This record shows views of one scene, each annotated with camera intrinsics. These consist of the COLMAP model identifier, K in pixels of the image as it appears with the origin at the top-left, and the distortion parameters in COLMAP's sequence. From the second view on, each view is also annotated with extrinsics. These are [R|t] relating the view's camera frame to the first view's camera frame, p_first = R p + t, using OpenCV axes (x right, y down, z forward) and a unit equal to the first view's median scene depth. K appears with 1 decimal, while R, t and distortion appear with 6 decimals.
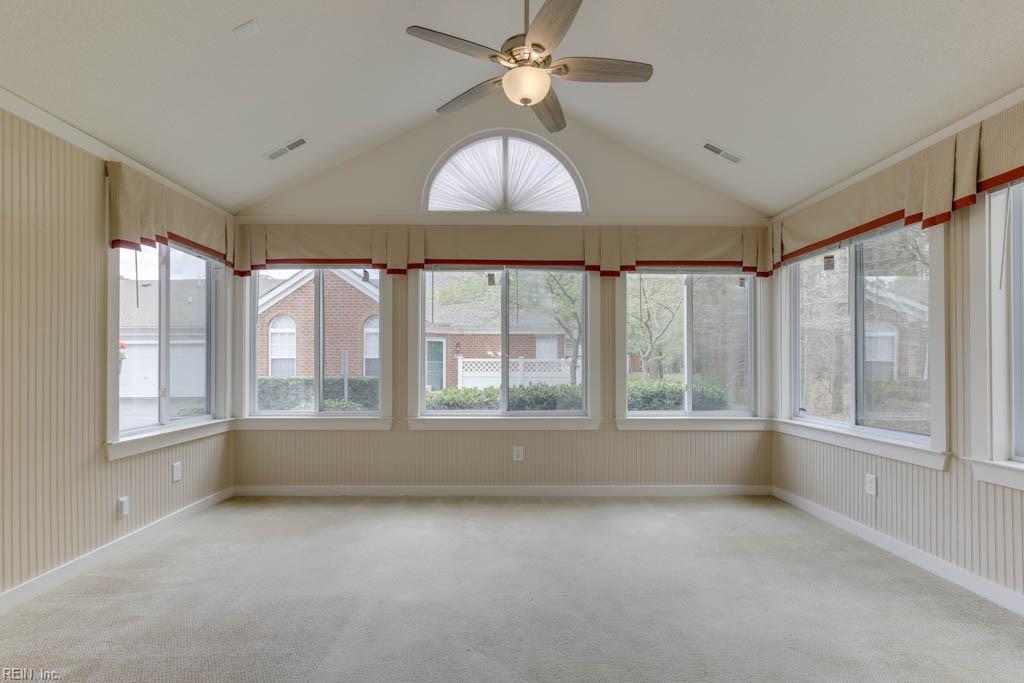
lens RADIAL K [[501.3, 0, 503.2], [0, 501.3, 363.1], [0, 0, 1]] dist [-0.005478, 0.003805]
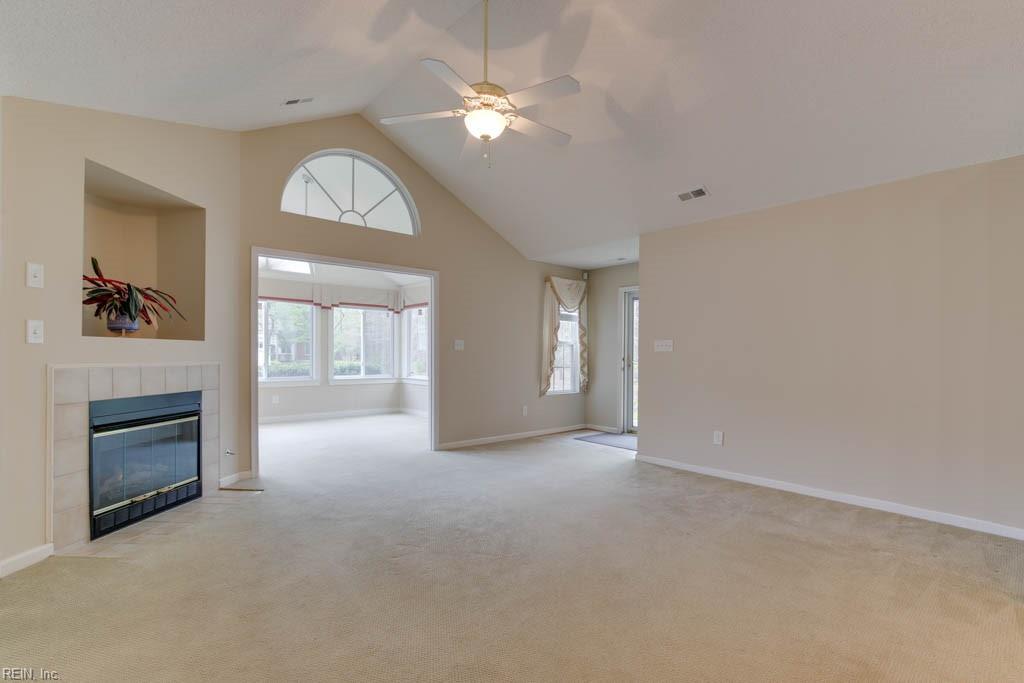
lens RADIAL K [[474.1, 0, 520.9], [0, 474.1, 355.5], [0, 0, 1]] dist [-0.006541, 0.002145]
pose [[0.760956, 0.001423, 0.648802, -0.423779], [-0.007186, 0.999955, 0.006234, -0.003271], [-0.648764, -0.009406, 0.760931, -0.955028]]
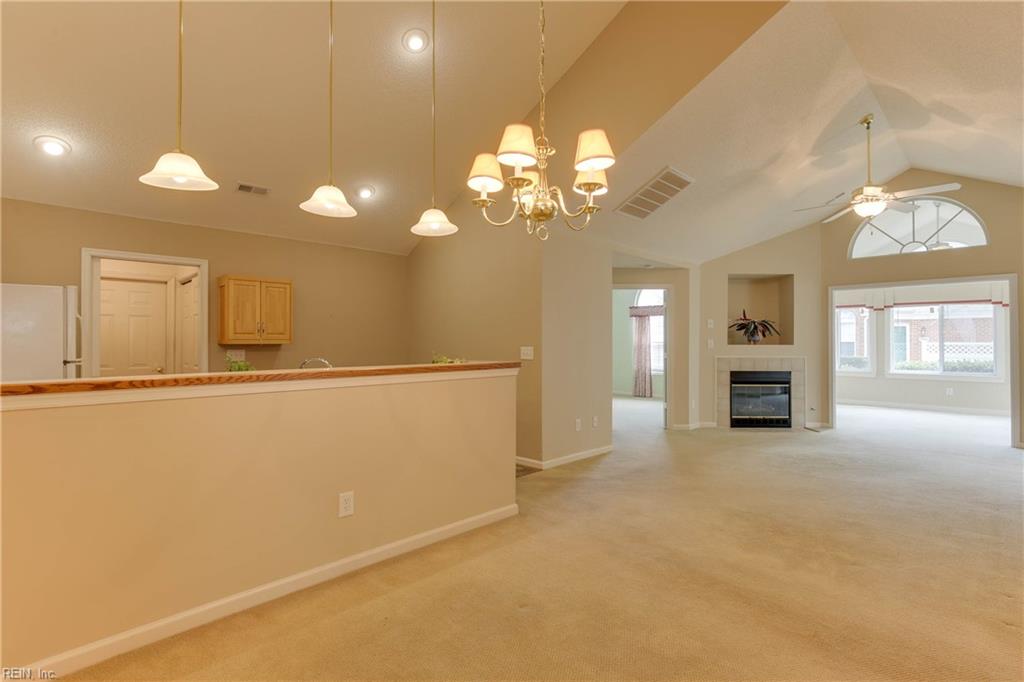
lens RADIAL K [[501.3, 0, 506.5], [0, 501.3, 338.8], [0, 0, 1]] dist [-0.005478, 0.003805]
pose [[0.699422, -0.004510, -0.714695, 0.233982], [0.000119, 0.999981, -0.006194, -0.031086], [0.714709, 0.004248, 0.699409, -1.817598]]
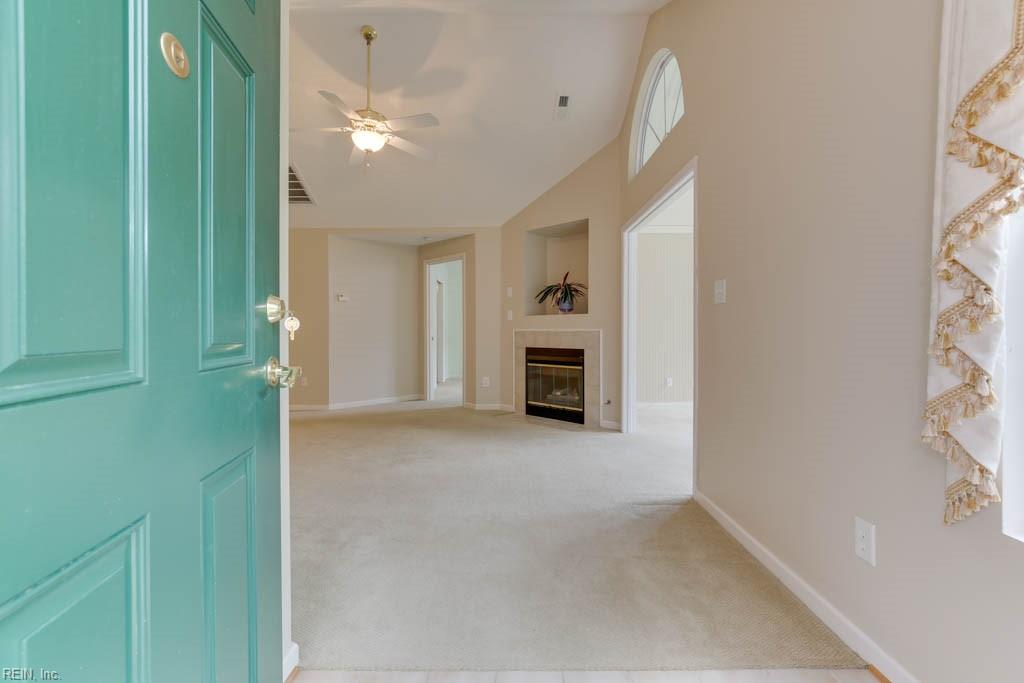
lens RADIAL K [[474.1, 0, 516.1], [0, 474.1, 329.0], [0, 0, 1]] dist [-0.006541, 0.002145]
pose [[-0.010627, -0.002197, -0.999941, 0.907254], [0.006824, 0.999974, -0.002270, 0.019464], [0.999920, -0.006848, -0.010612, -0.088336]]
